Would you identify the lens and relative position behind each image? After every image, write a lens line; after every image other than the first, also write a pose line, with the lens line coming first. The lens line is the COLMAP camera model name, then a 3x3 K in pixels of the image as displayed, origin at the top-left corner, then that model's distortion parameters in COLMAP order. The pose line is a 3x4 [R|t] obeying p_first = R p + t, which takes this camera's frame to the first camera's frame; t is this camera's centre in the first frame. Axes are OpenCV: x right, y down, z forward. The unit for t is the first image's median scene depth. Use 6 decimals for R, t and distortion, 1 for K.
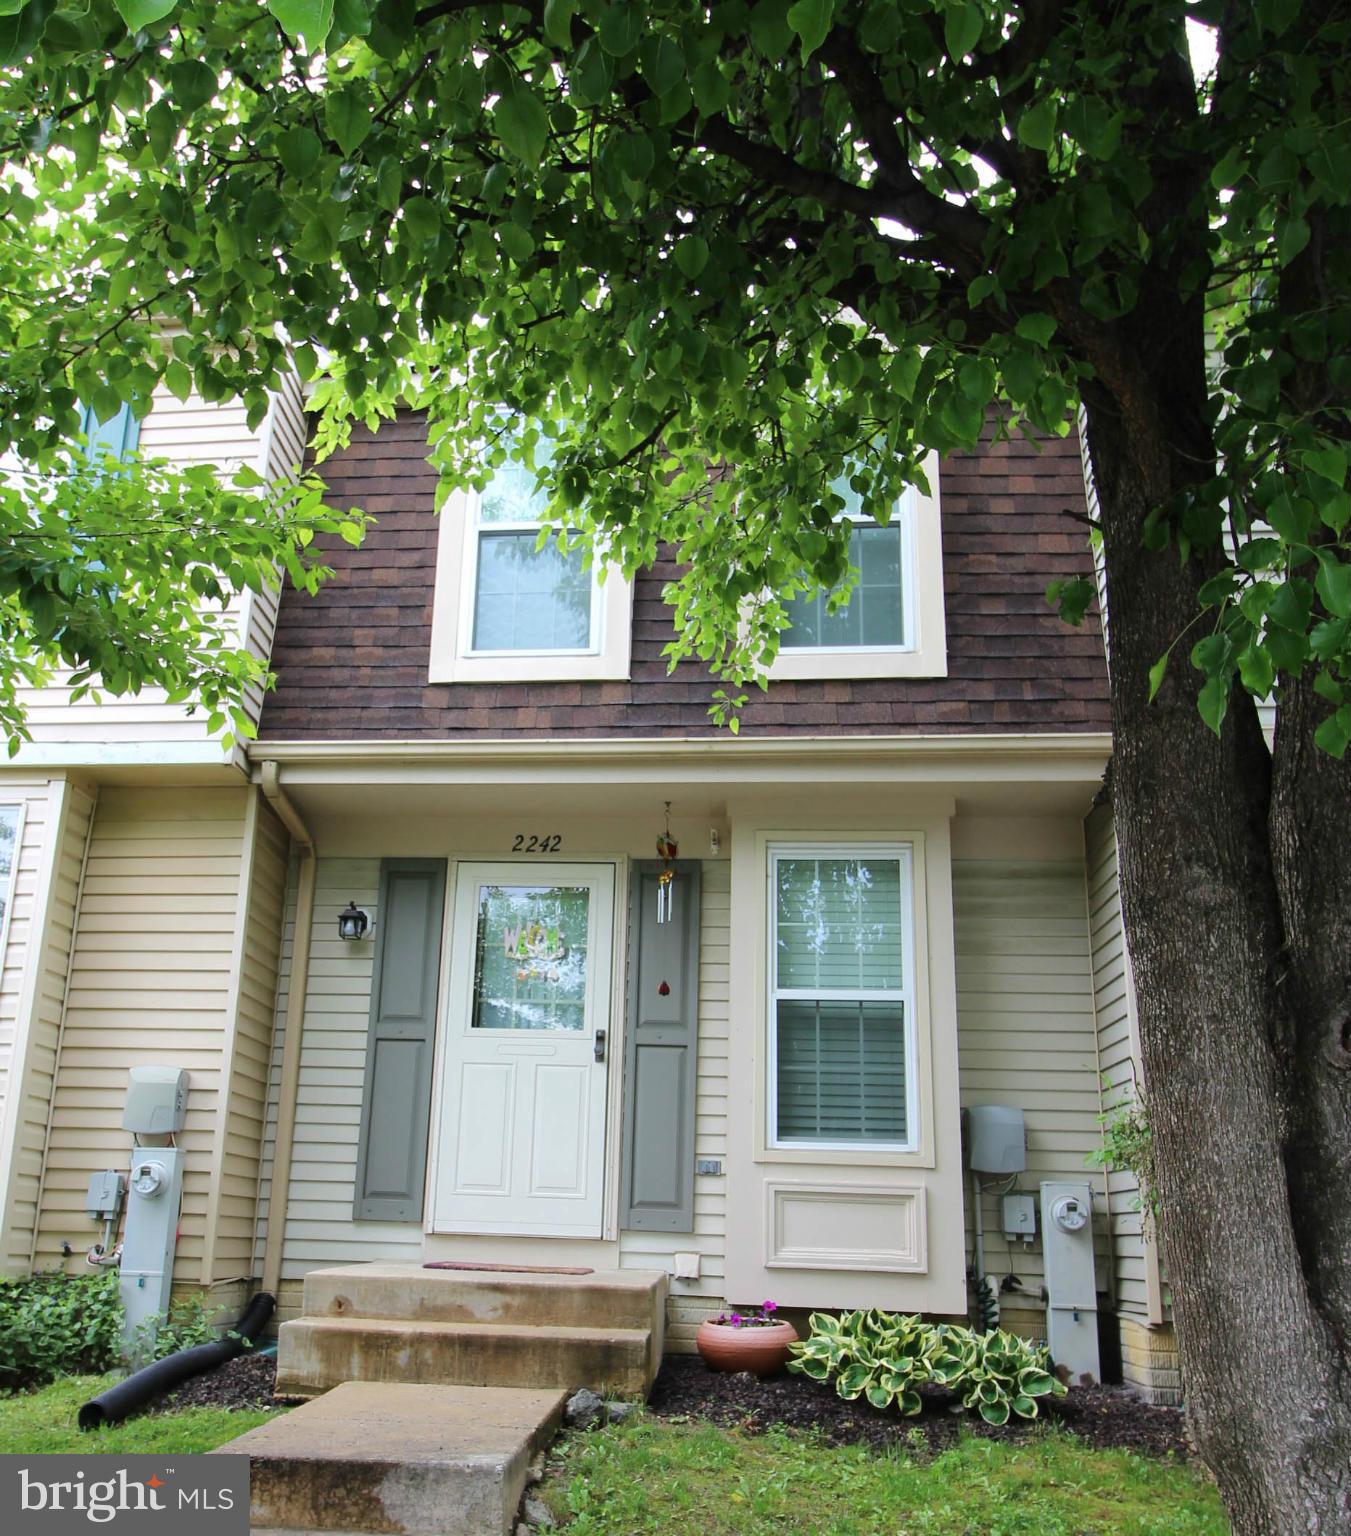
lens RADIAL K [[1306.7, 0, 675.5], [0, 1306.7, 768.0], [0, 0, 1]] dist [-0.003481, -0.013758]
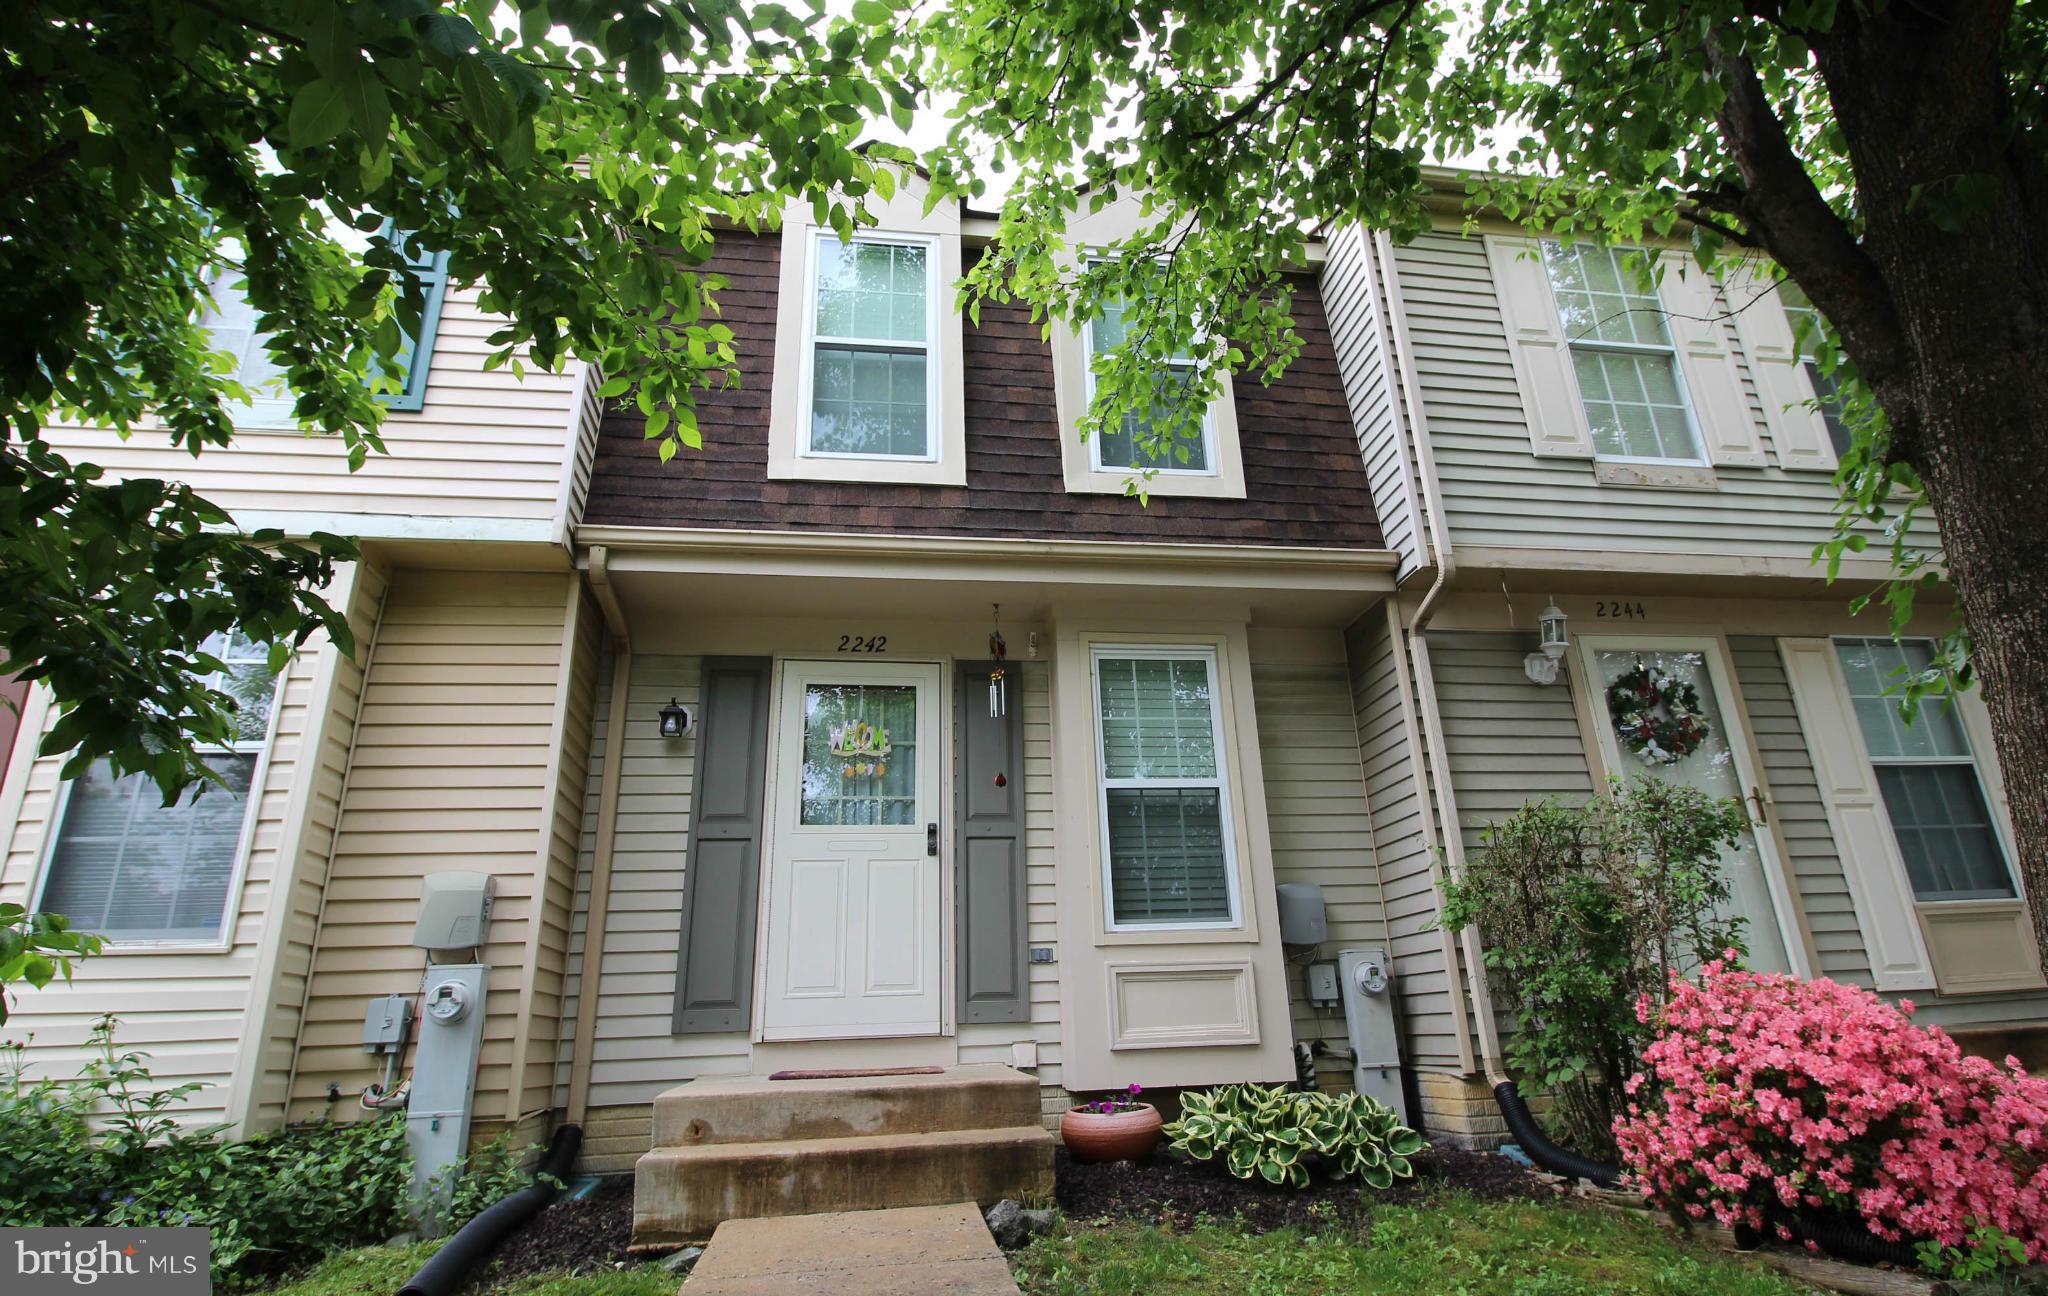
lens RADIAL K [[992.9, 0, 1032.4], [0, 992.9, 582.9], [0, 0, 1]] dist [-0.001117, -0.011816]
pose [[0.968163, 0.036211, 0.247689, -0.194093], [-0.015585, 0.996282, -0.084732, 0.083625], [-0.249836, 0.078174, 0.965127, 0.234979]]
